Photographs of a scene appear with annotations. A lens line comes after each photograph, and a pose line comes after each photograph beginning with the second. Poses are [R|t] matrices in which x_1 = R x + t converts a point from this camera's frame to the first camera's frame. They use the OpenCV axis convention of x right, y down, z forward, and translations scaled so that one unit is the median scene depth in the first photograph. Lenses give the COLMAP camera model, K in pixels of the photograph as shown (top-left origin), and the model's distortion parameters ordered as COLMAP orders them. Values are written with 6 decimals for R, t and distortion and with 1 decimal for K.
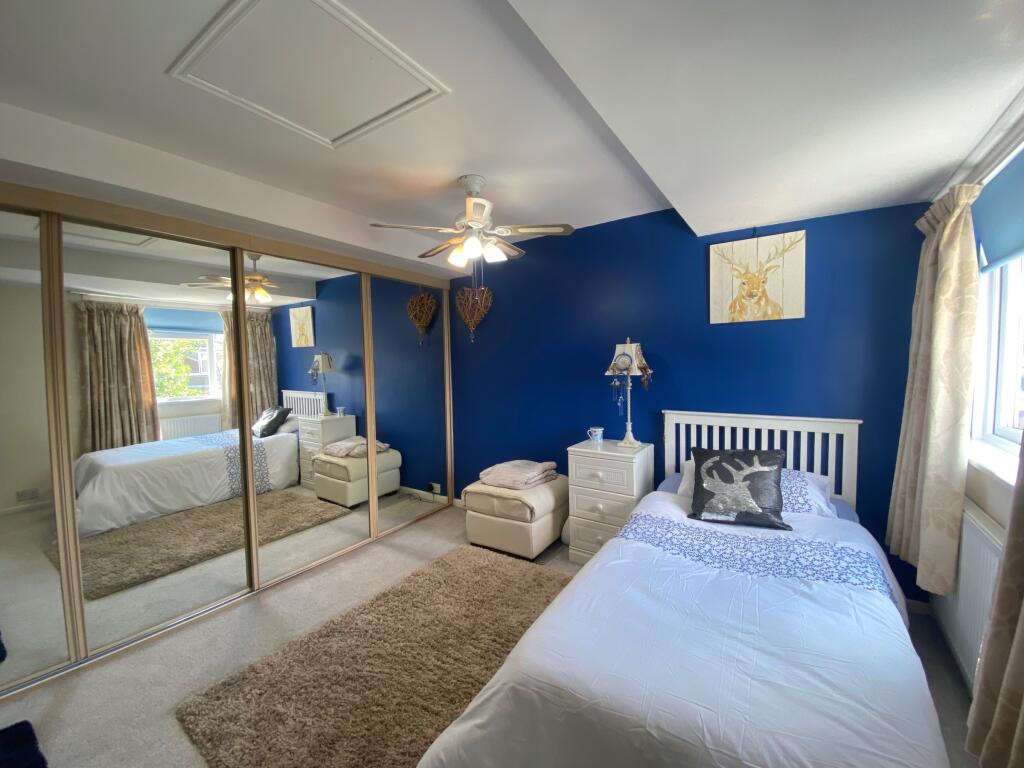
lens RADIAL K [[414.6, 0, 510.4], [0, 414.6, 382.5], [0, 0, 1]] dist [0.014529, -0.018510]
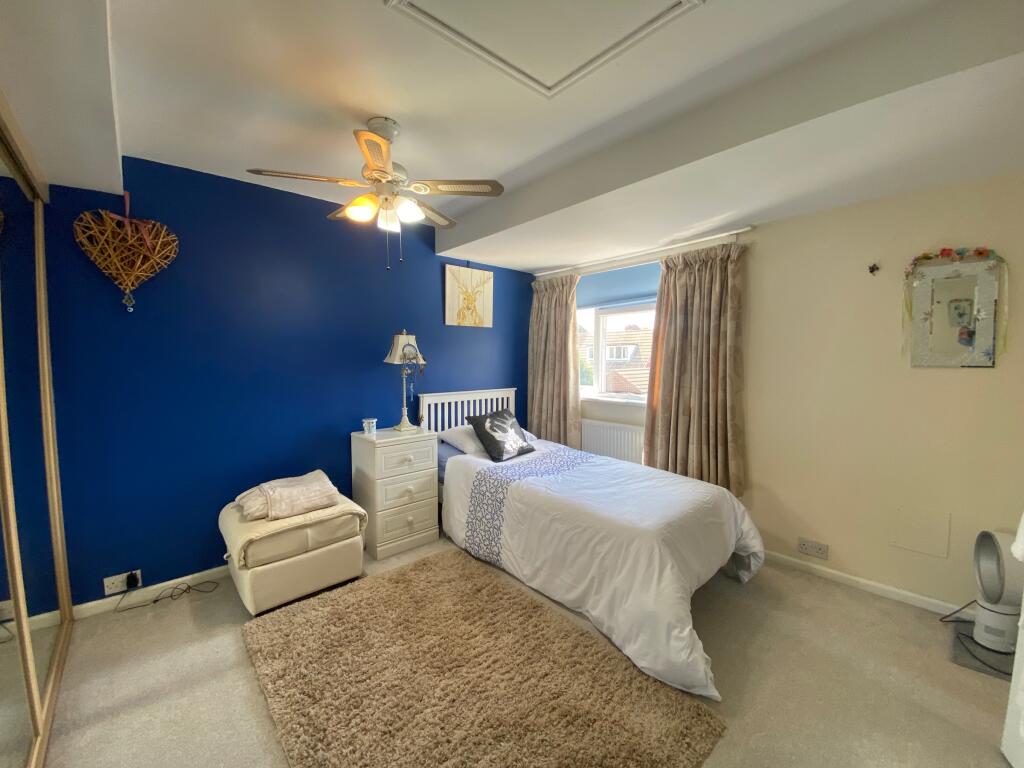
lens RADIAL K [[414.6, 0, 510.4], [0, 414.6, 382.5], [0, 0, 1]] dist [0.014529, -0.018510]
pose [[0.218758, -0.042731, 0.974843, -0.735327], [0.044487, 0.998439, 0.033782, 0.005838], [-0.974765, 0.035978, 0.220317, 0.500564]]
